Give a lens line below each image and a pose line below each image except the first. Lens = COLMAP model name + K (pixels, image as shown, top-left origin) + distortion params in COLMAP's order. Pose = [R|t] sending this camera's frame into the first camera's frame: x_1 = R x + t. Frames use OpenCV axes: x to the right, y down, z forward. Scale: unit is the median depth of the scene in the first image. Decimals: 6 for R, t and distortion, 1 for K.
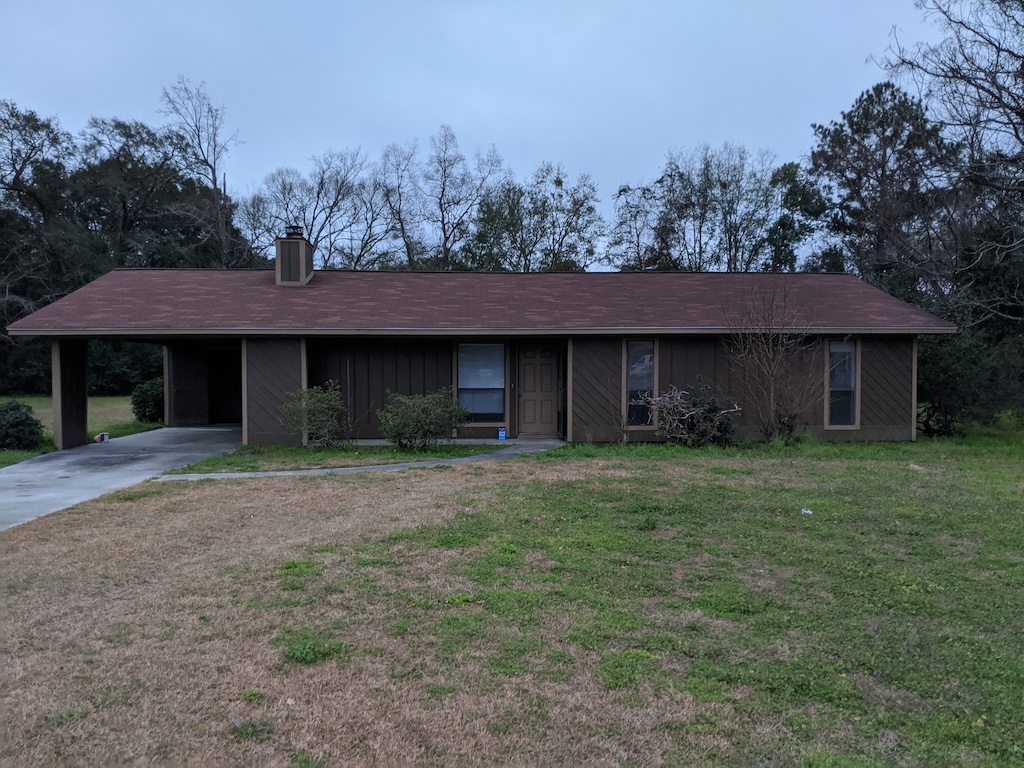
lens RADIAL K [[815.0, 0, 512.0], [0, 815.0, 384.0], [0, 0, 1]] dist [0.158420, -0.318276]
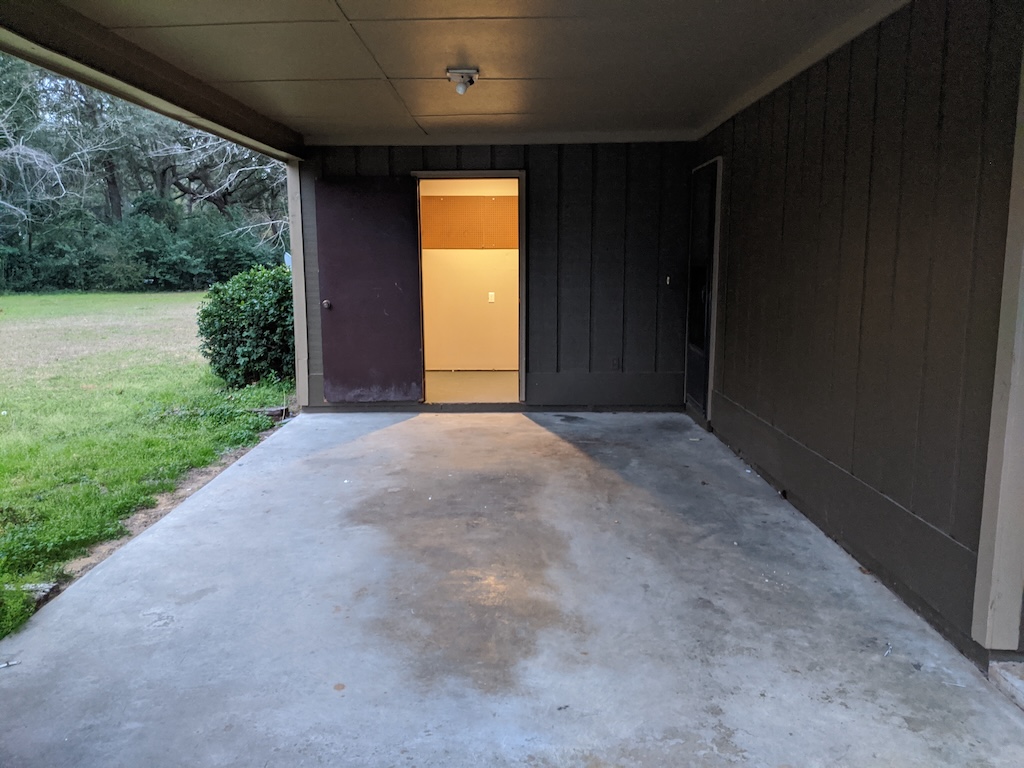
lens RADIAL K [[815.0, 0, 512.0], [0, 815.0, 384.0], [0, 0, 1]] dist [0.158420, -0.318276]
pose [[0.997877, 0.005559, -0.064885, -0.121656], [0.003143, 0.991077, 0.133250, -0.001783], [0.065047, -0.133171, 0.988956, 0.264503]]
